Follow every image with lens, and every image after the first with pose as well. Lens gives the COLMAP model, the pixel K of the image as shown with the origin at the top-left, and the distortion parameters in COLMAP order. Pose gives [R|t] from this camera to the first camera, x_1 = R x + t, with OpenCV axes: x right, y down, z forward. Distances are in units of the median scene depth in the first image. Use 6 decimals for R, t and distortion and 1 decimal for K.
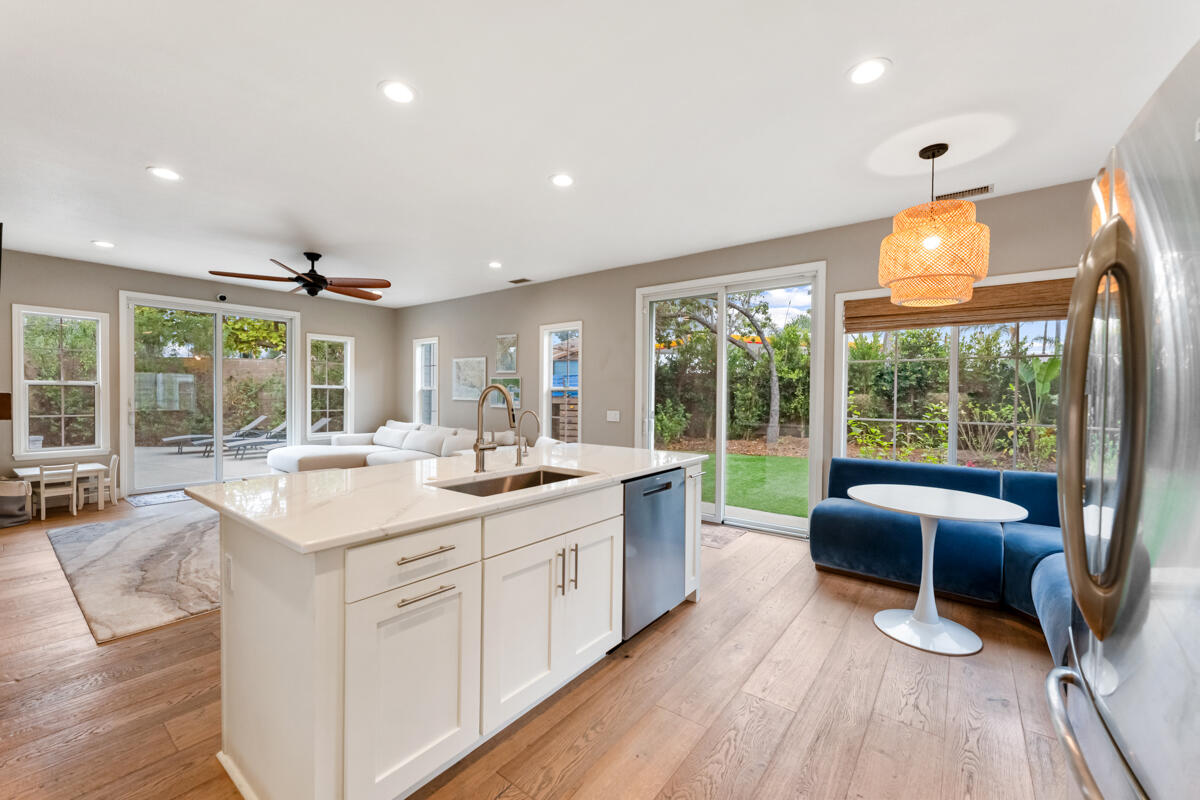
lens RADIAL K [[481.1, 0, 598.5], [0, 481.1, 400.7], [0, 0, 1]] dist [0.004249, -0.001757]
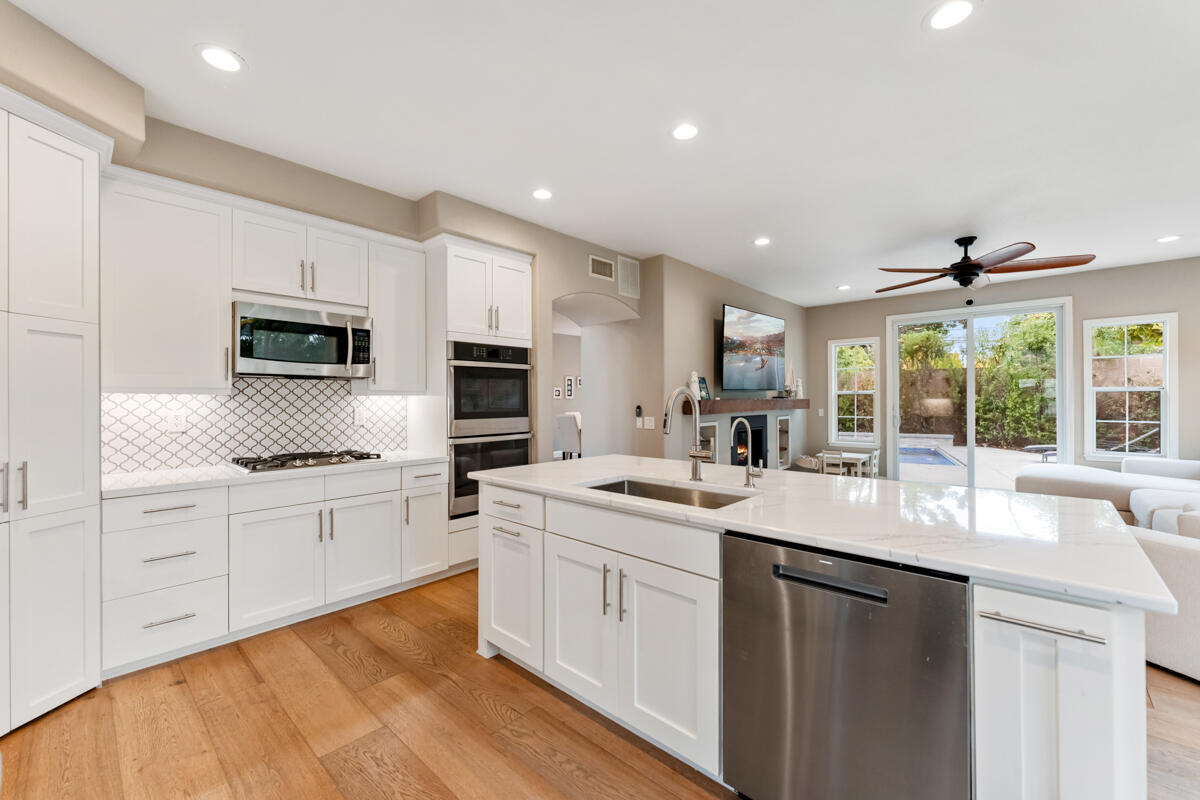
lens RADIAL K [[481.1, 0, 595.6], [0, 481.1, 399.5], [0, 0, 1]] dist [0.004249, -0.001757]
pose [[-0.083922, -0.007982, -0.996440, 0.257110], [-0.009806, 0.999926, -0.007184, -0.000395], [0.996424, 0.009168, -0.083994, 0.318706]]
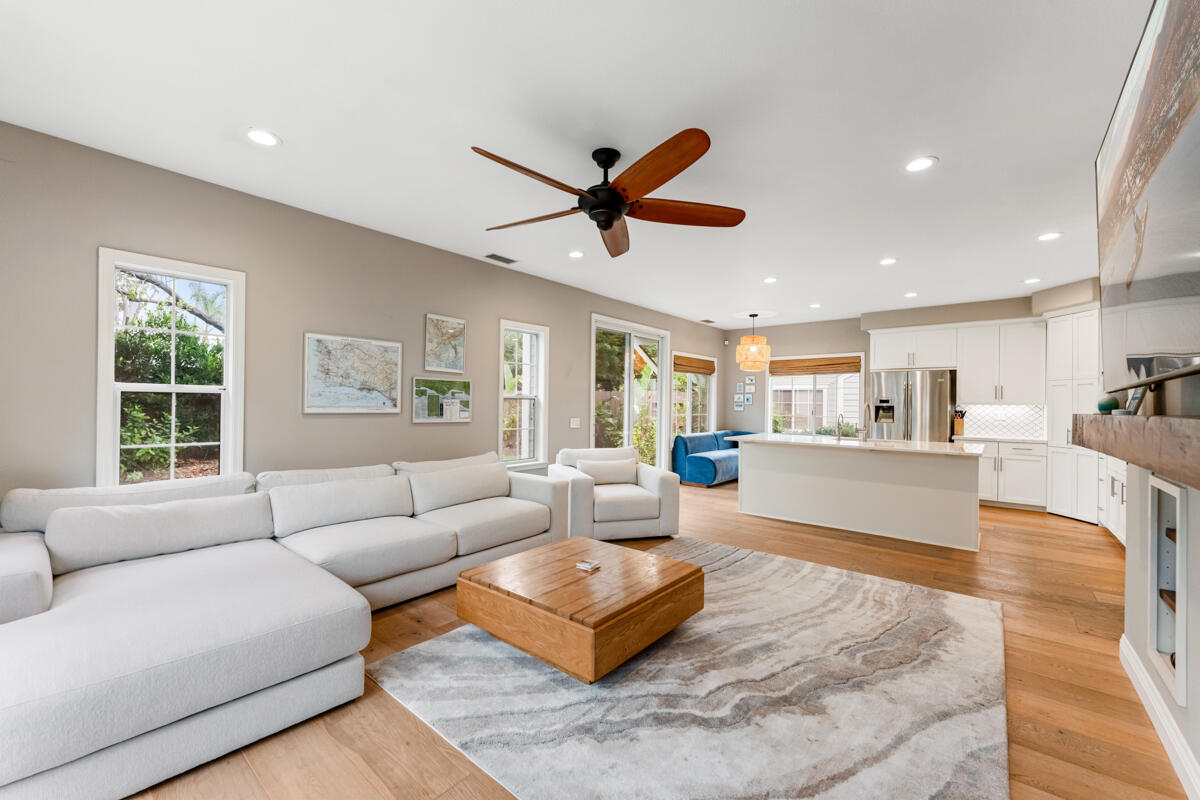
lens RADIAL K [[481.1, 0, 598.6], [0, 481.1, 404.0], [0, 0, 1]] dist [0.004249, -0.001757]
pose [[0.030482, -0.011502, 0.999469, -0.894266], [0.003622, 0.999928, 0.011397, -0.019719], [-0.999529, 0.003272, 0.030522, 0.775215]]
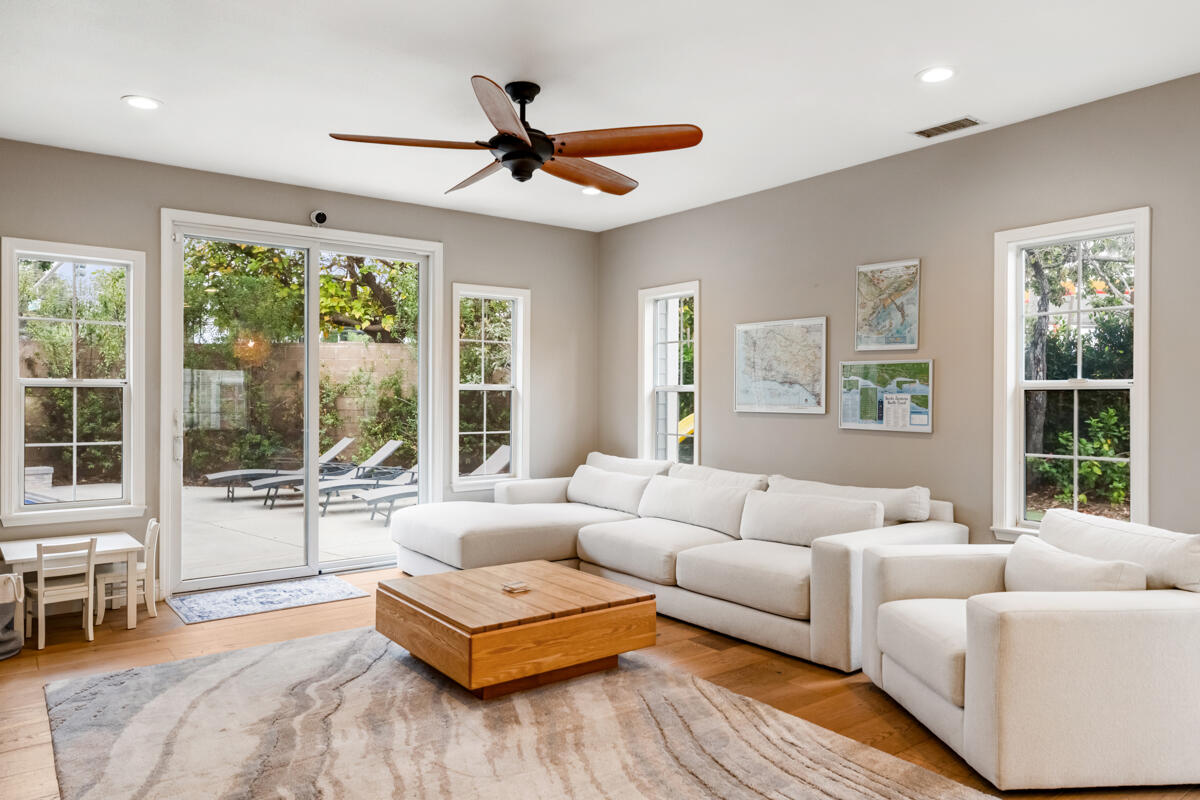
lens RADIAL K [[799.0, 0, 595.1], [0, 799.0, 399.3], [0, 0, 1]] dist [0.004409, 0.000772]
pose [[0.964829, -0.004808, -0.262835, -0.261704], [0.001301, 0.999908, -0.013515, -0.004571], [0.262875, 0.012698, 0.964746, 0.240958]]
